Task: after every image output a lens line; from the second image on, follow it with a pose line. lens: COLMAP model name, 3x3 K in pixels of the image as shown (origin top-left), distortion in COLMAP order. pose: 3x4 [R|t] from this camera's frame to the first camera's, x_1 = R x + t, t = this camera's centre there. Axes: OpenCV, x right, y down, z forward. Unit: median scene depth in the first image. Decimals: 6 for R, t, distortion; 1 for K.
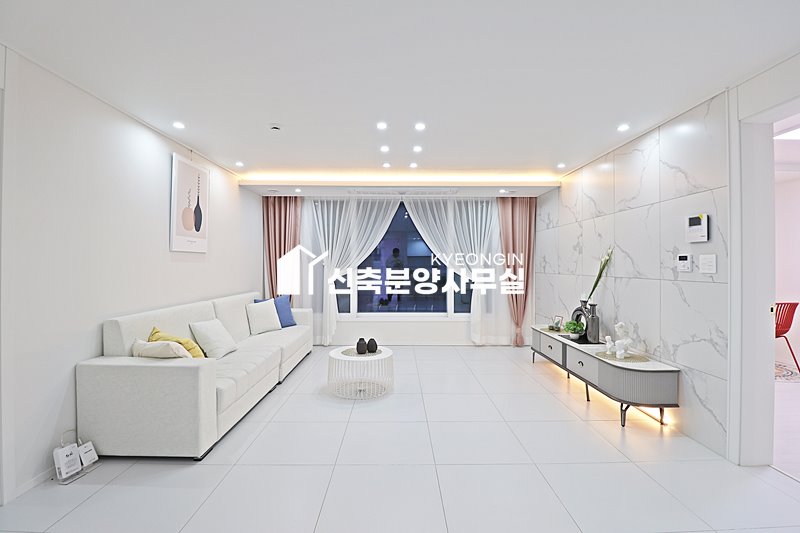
lens RADIAL K [[370.0, 0, 413.9], [0, 370.0, 264.7], [0, 0, 1]] dist [-0.011164, -0.007538]
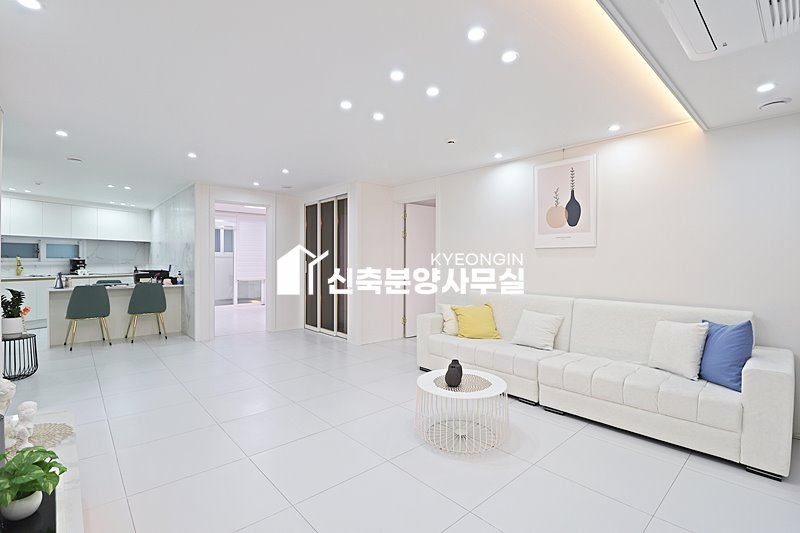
lens RADIAL K [[370.0, 0, 403.0], [0, 370.0, 263.8], [0, 0, 1]] dist [-0.011164, -0.007538]
pose [[-0.750970, 0.002849, -0.660330, 0.402543], [-0.003372, 0.999961, 0.008148, 0.003757], [0.660327, 0.008346, -0.750931, 1.438155]]
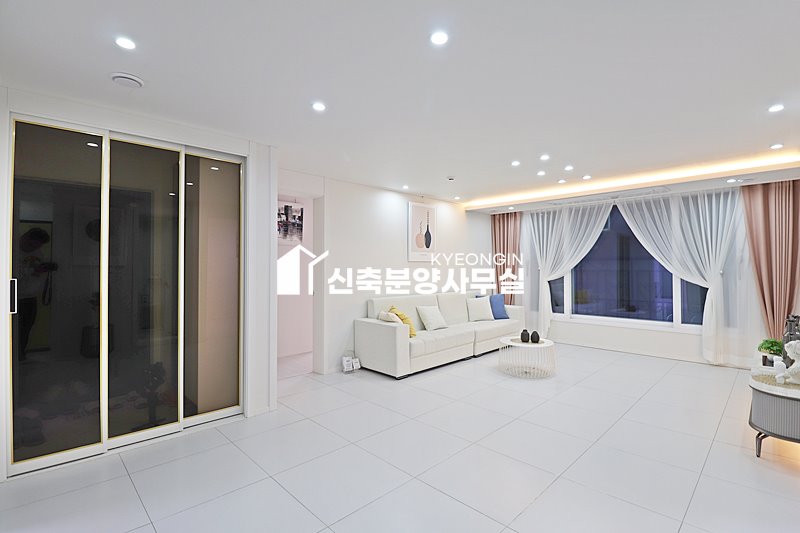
lens RADIAL K [[370.0, 0, 404.3], [0, 370.0, 265.1], [0, 0, 1]] dist [-0.011164, -0.007538]
pose [[0.696636, -0.007063, -0.717390, 0.451460], [0.003702, 0.999974, -0.006250, -0.009932], [0.717415, 0.001698, 0.696644, -0.145378]]
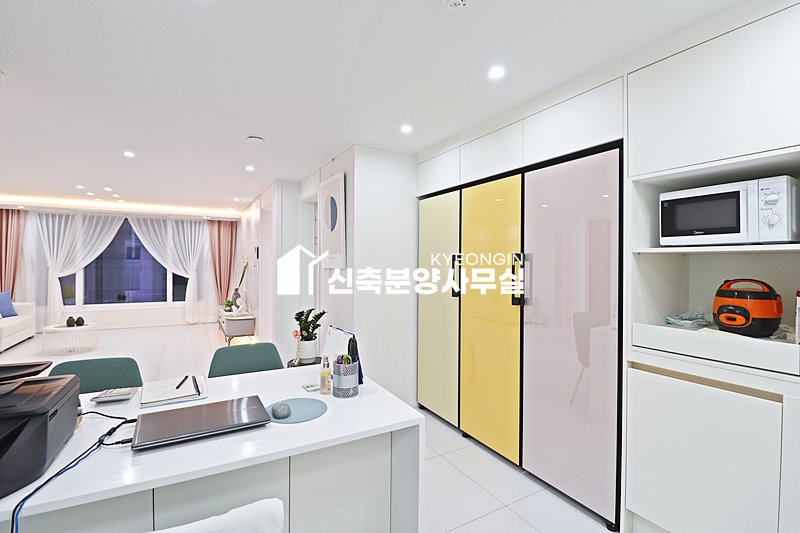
lens RADIAL K [[370.0, 0, 405.1], [0, 370.0, 258.9], [0, 0, 1]] dist [-0.011164, -0.007538]
pose [[0.877781, 0.009900, 0.478960, 0.343586], [-0.010775, 0.999942, -0.000921, -0.057180], [-0.478941, -0.004352, 0.877836, -0.984058]]
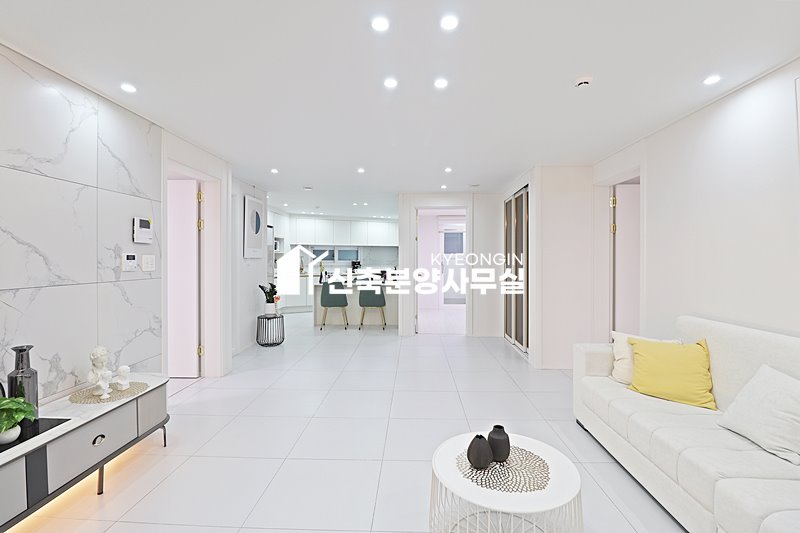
lens RADIAL K [[370.0, 0, 408.9], [0, 370.0, 260.1], [0, 0, 1]] dist [-0.011164, -0.007538]
pose [[-0.998504, -0.001075, 0.054663, -0.052331], [-0.000972, 0.999998, 0.001911, -0.009591], [-0.054665, 0.001855, -0.998503, 1.427585]]
